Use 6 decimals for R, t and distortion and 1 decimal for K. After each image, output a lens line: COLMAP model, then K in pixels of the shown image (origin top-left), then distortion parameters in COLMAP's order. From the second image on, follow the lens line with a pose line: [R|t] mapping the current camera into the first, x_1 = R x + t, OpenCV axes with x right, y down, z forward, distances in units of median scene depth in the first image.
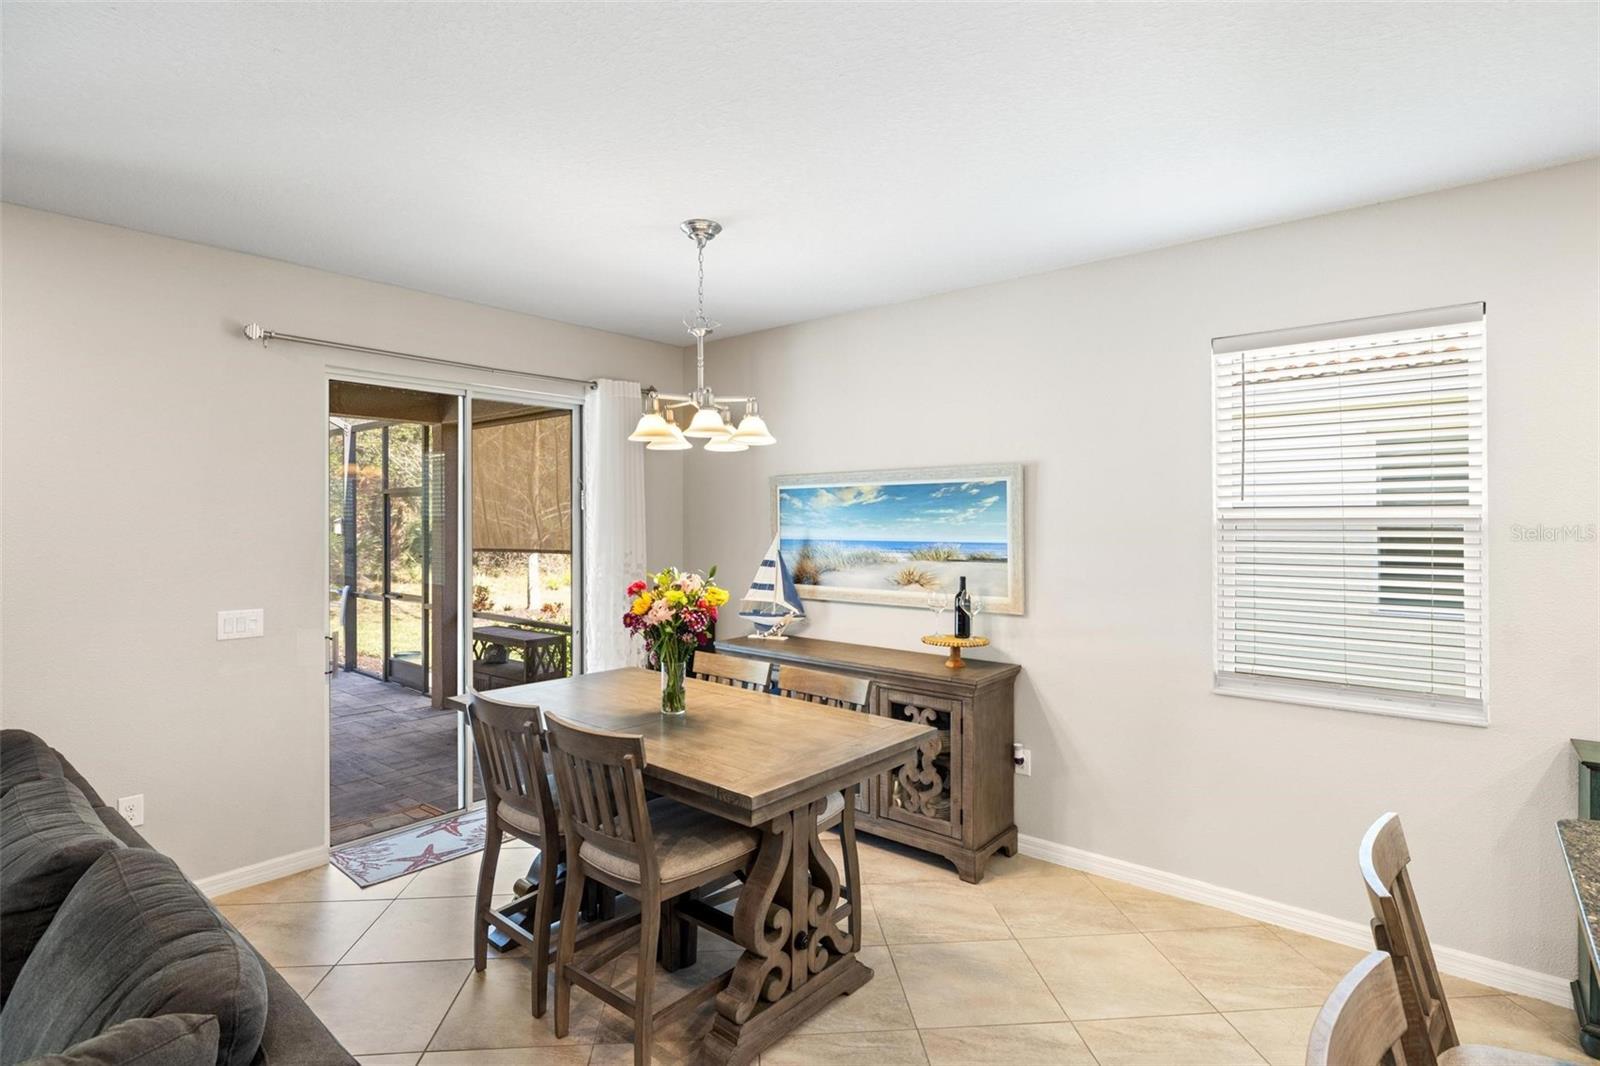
lens RADIAL K [[794.4, 0, 806.3], [0, 794.4, 513.7], [0, 0, 1]] dist [-0.010045, 0.001729]
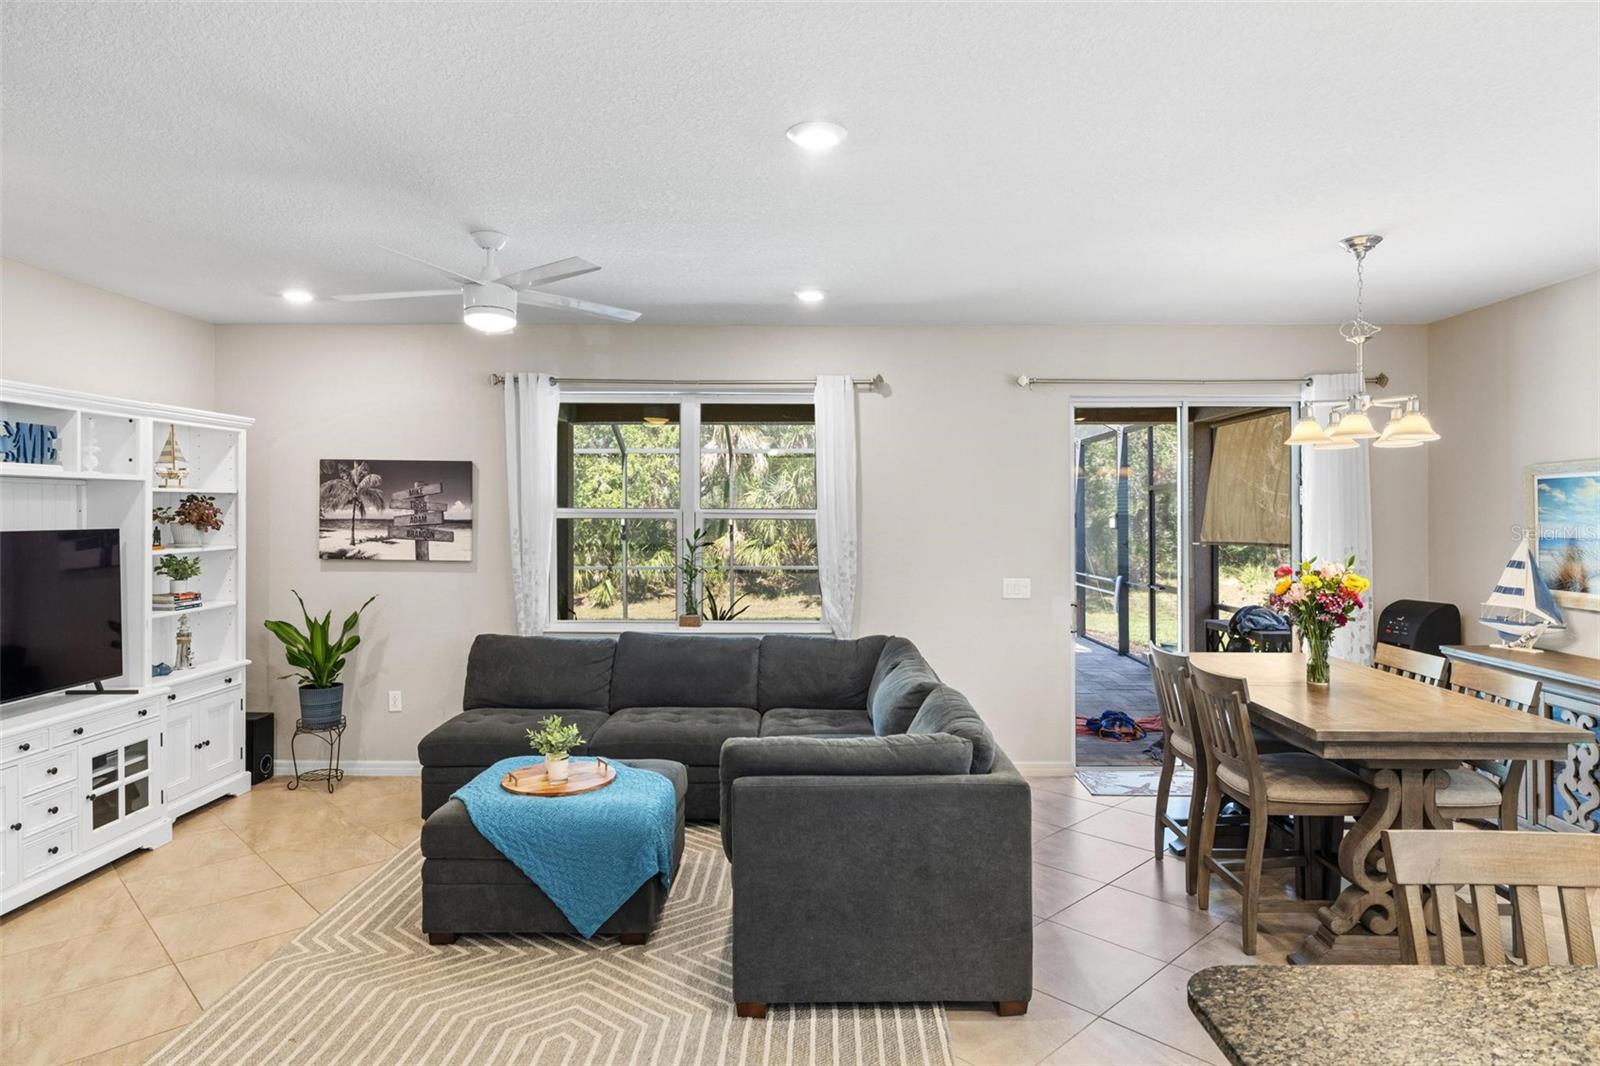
lens RADIAL K [[928.5, 0, 823.1], [0, 928.5, 528.8], [0, 0, 1]] dist [0.000101, -0.004139]
pose [[0.647303, 0.010748, -0.762157, 0.291041], [0.006549, 0.999785, 0.019660, -0.002238], [0.762205, -0.017717, 0.647093, -0.301378]]
